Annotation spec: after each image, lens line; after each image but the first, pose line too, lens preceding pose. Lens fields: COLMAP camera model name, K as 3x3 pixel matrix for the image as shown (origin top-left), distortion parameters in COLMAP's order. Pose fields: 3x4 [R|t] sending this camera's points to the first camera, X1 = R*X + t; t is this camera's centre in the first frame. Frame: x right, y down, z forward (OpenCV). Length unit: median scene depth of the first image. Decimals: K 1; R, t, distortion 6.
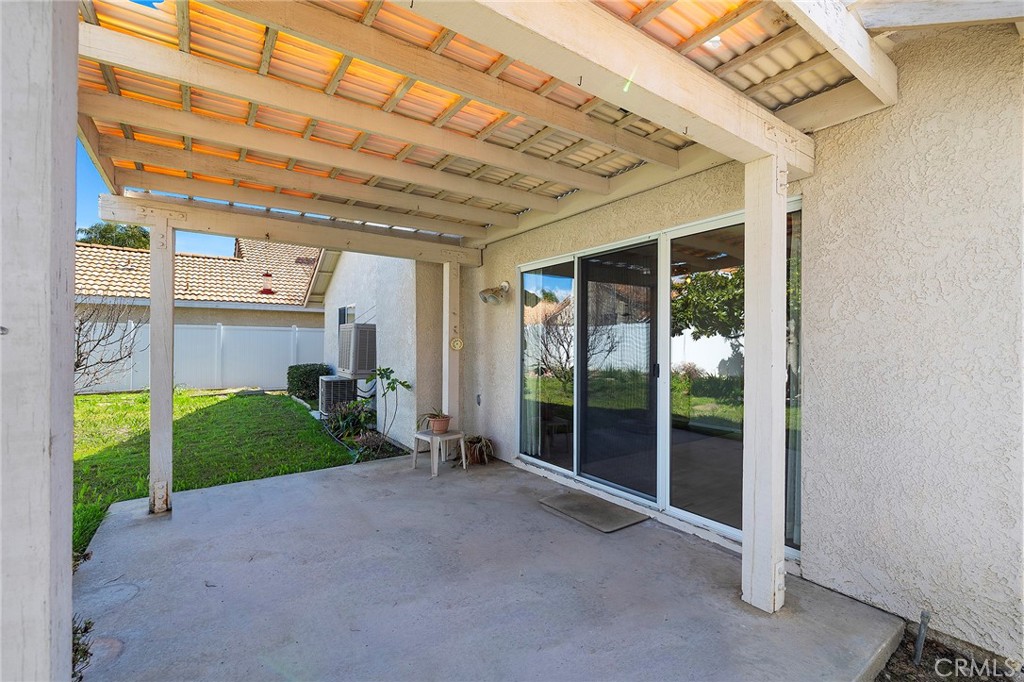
lens RADIAL K [[419.9, 0, 512.0], [0, 419.9, 341.0], [0, 0, 1]] dist [0.000238, 0.000123]
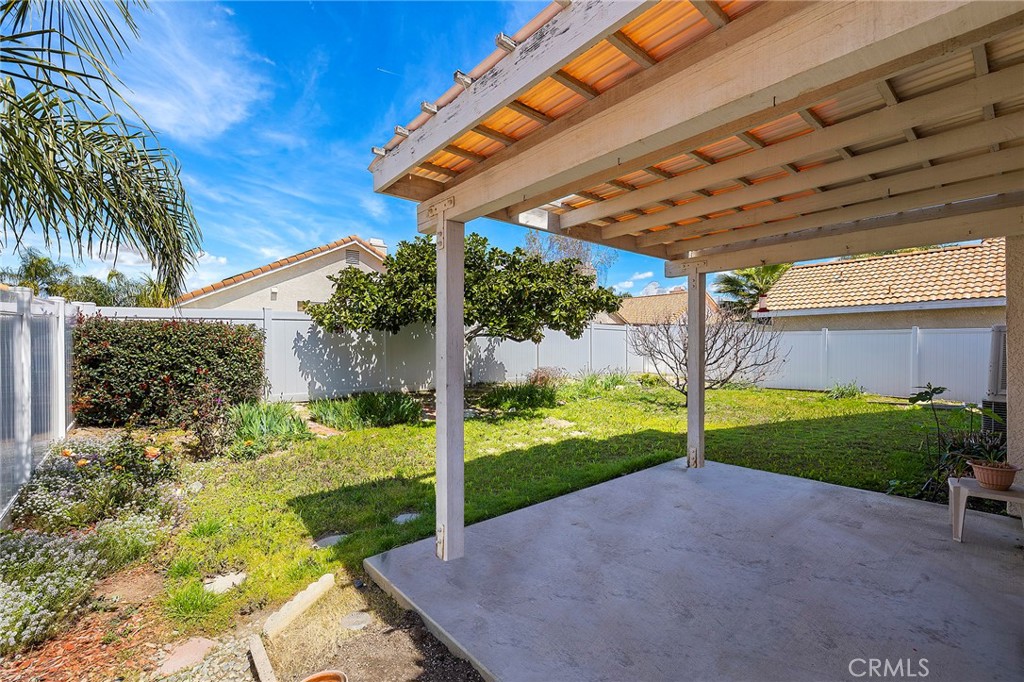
lens RADIAL K [[436.4, 0, 507.5], [0, 436.4, 339.1], [0, 0, 1]] dist [-0.000342, 0.000414]
pose [[0.101007, -0.021338, -0.994657, 0.483682], [0.007161, 0.999760, -0.020720, -0.001822], [0.994860, -0.005030, 0.101136, 0.195094]]
